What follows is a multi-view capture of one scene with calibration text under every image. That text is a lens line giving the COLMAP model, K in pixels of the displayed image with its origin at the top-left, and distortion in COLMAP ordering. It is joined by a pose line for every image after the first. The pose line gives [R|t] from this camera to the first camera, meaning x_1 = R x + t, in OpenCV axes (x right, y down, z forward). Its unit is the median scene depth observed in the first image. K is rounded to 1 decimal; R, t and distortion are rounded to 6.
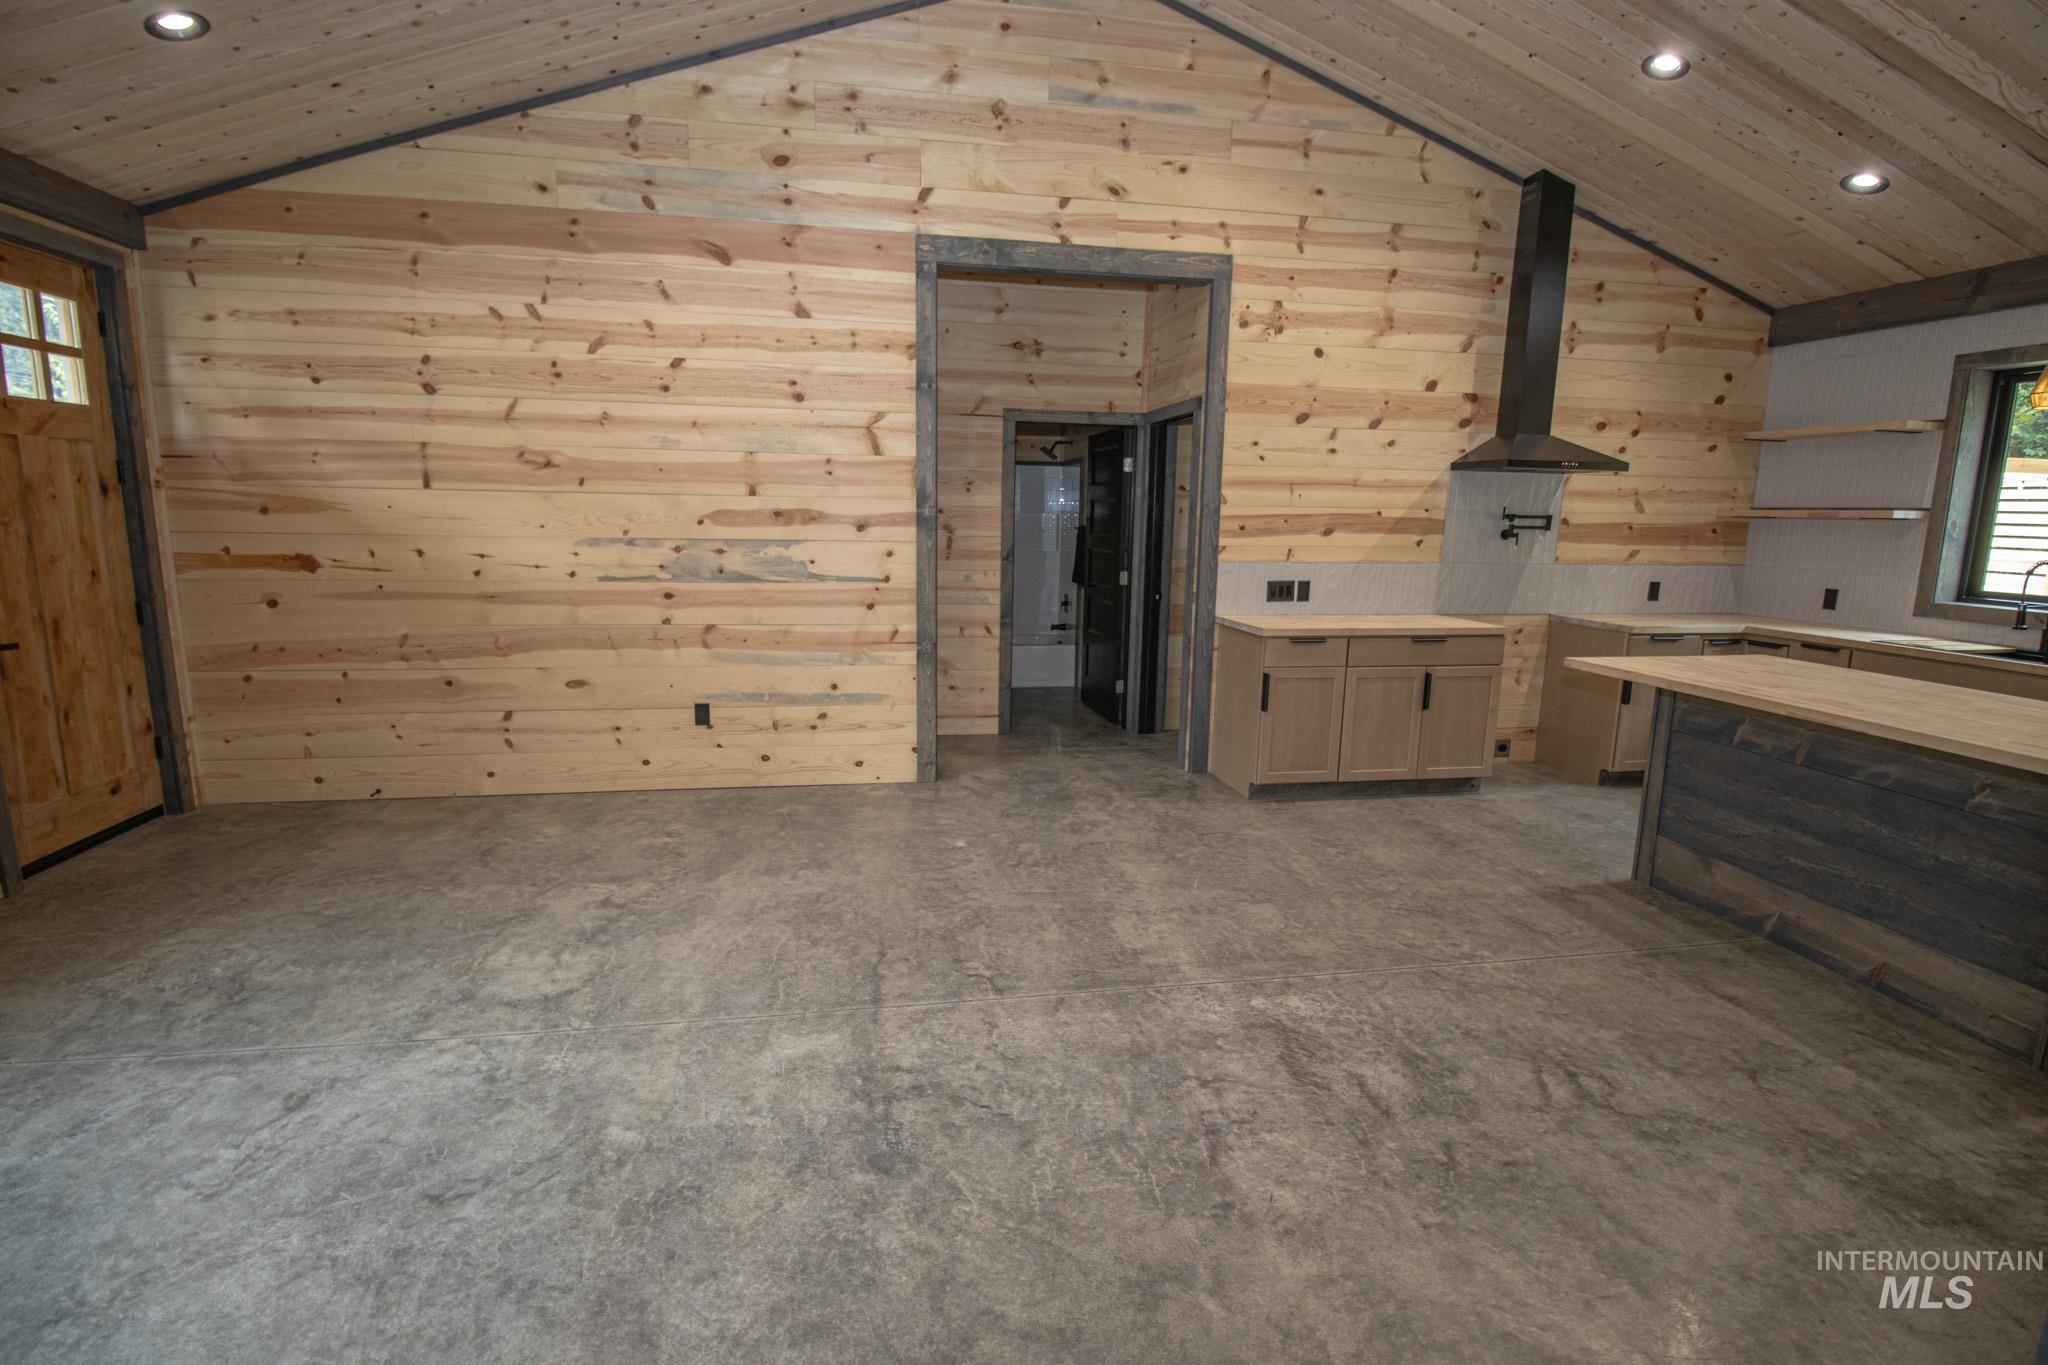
lens RADIAL K [[948.7, 0, 1012.3], [0, 948.7, 675.5], [0, 0, 1]] dist [-0.001608, -0.012127]
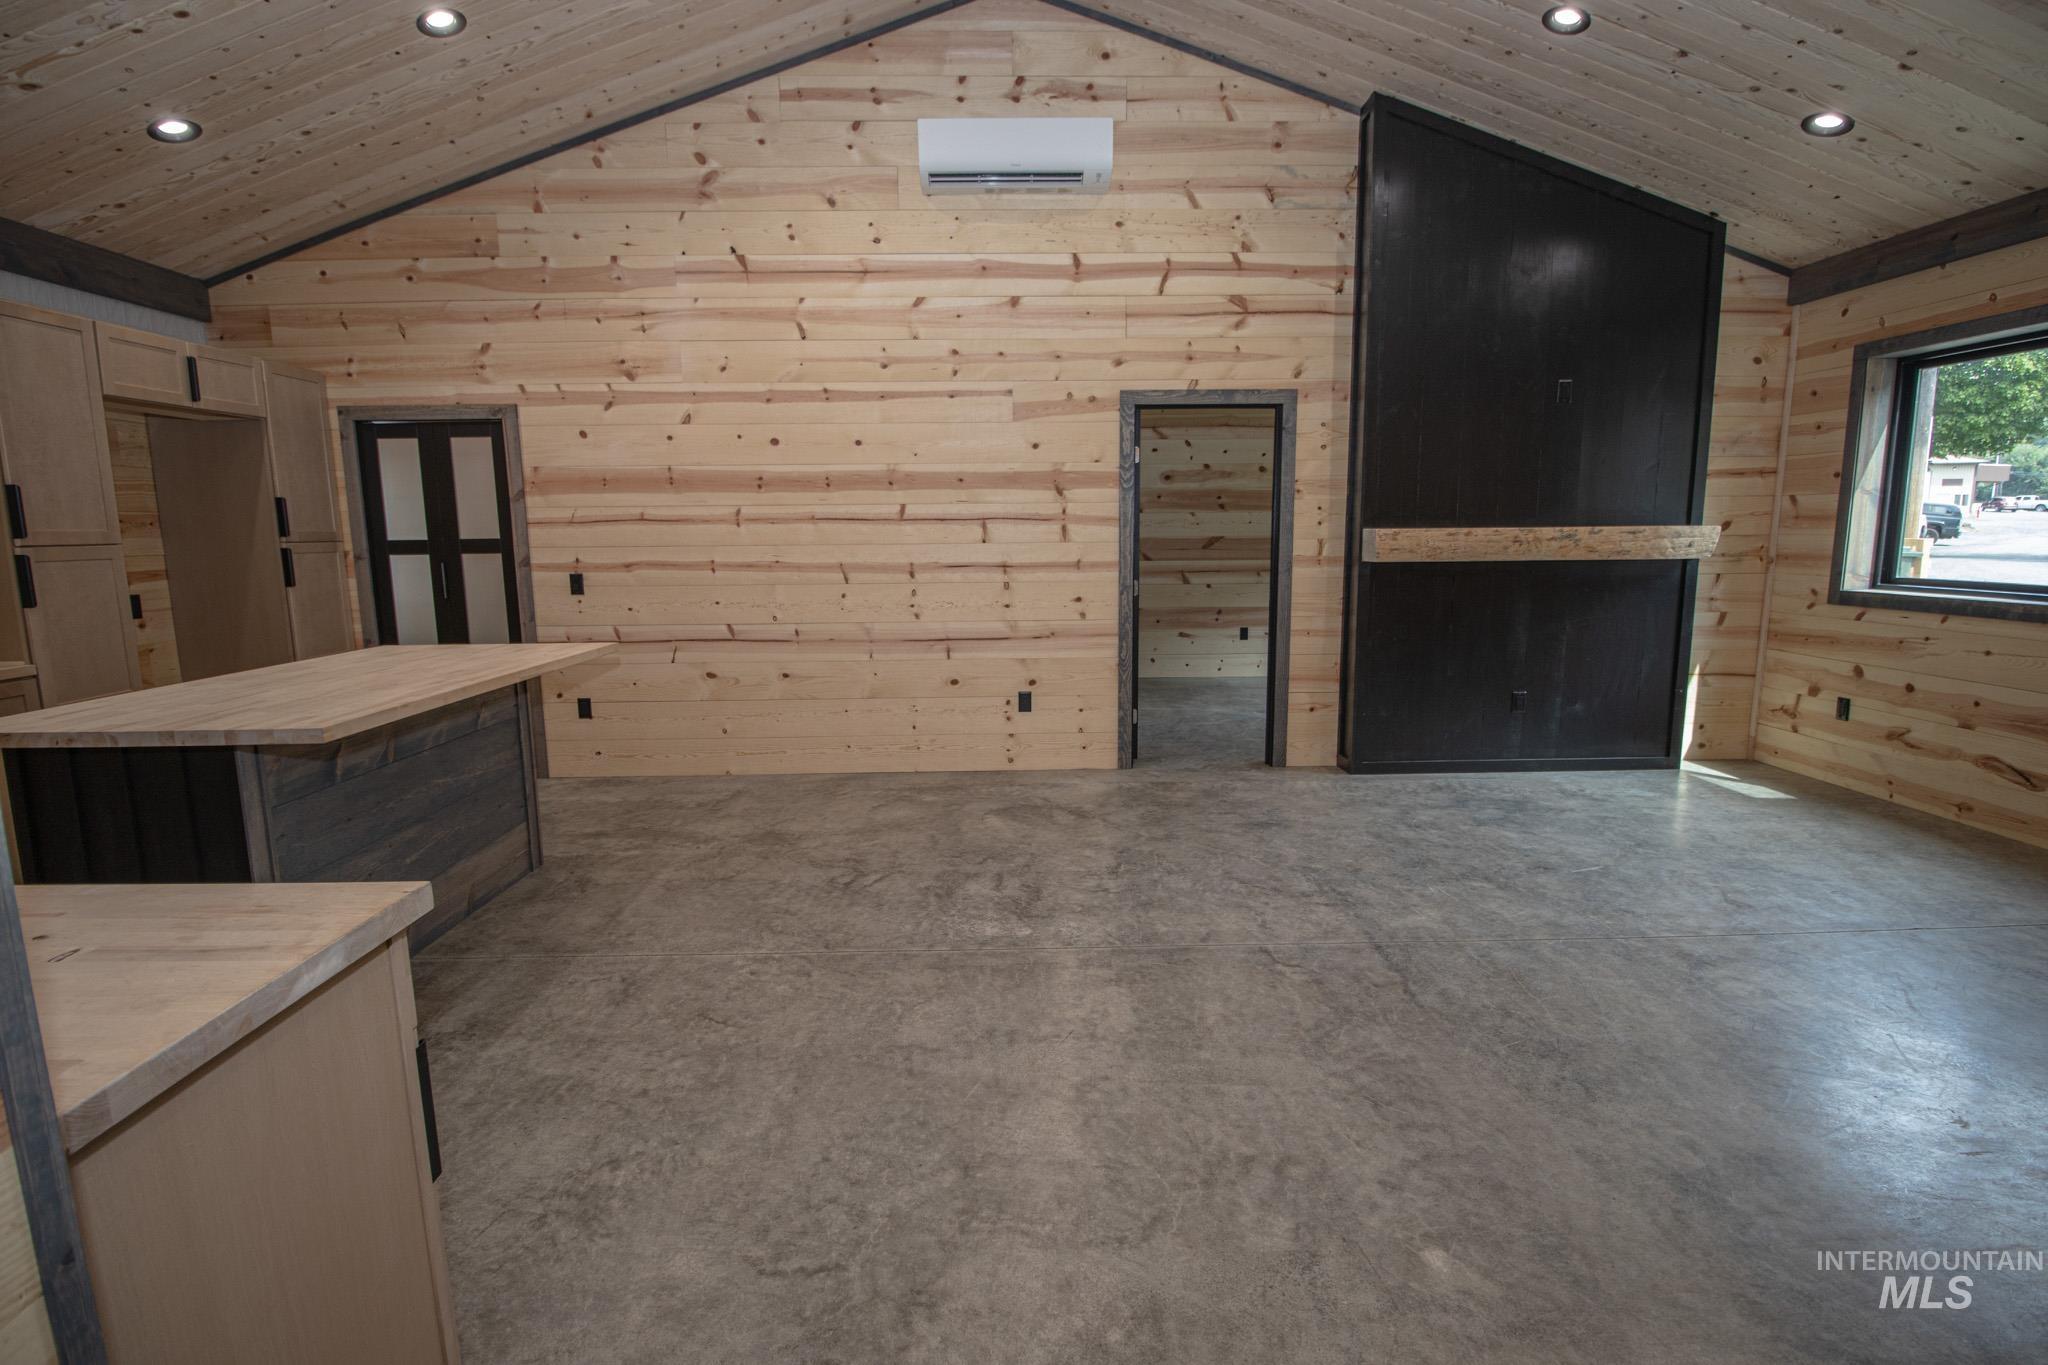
lens RADIAL K [[948.7, 0, 1017.3], [0, 948.7, 679.2], [0, 0, 1]] dist [-0.001608, -0.012127]
pose [[-0.987920, -0.029742, 0.152083, 0.064702], [0.020659, 0.947370, 0.319475, -0.180531], [-0.153581, 0.318758, -0.935311, 1.189221]]
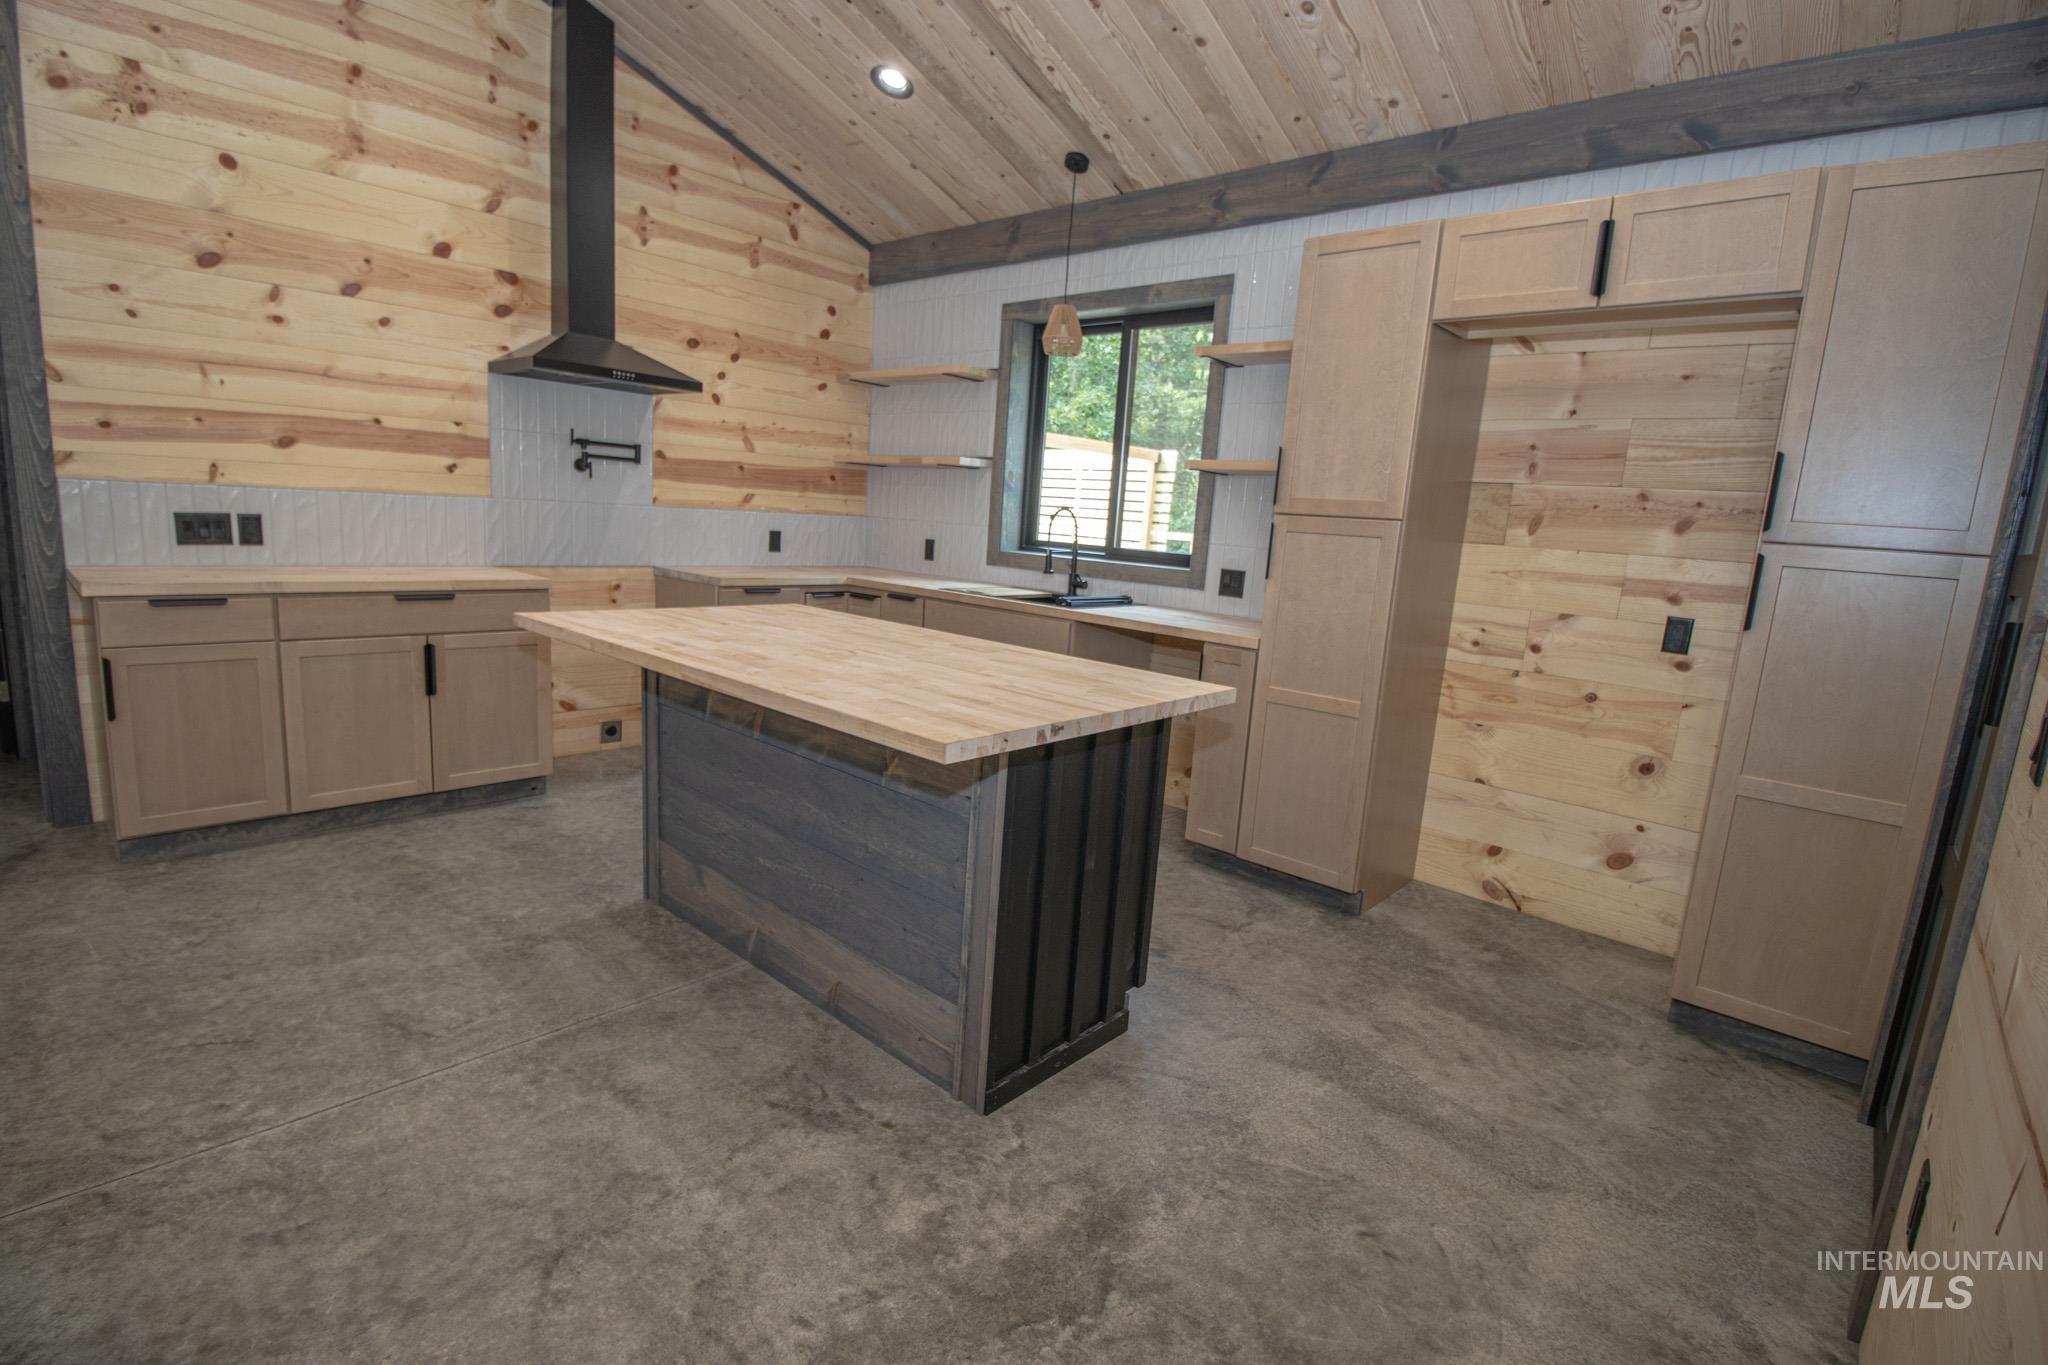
lens RADIAL K [[948.7, 0, 1013.2], [0, 948.7, 682.6], [0, 0, 1]] dist [-0.001608, -0.012127]
pose [[0.791622, -0.073221, 0.606608, 0.363104], [0.052384, 0.997271, 0.052014, 0.012590], [-0.608762, -0.009399, 0.793297, 0.171615]]
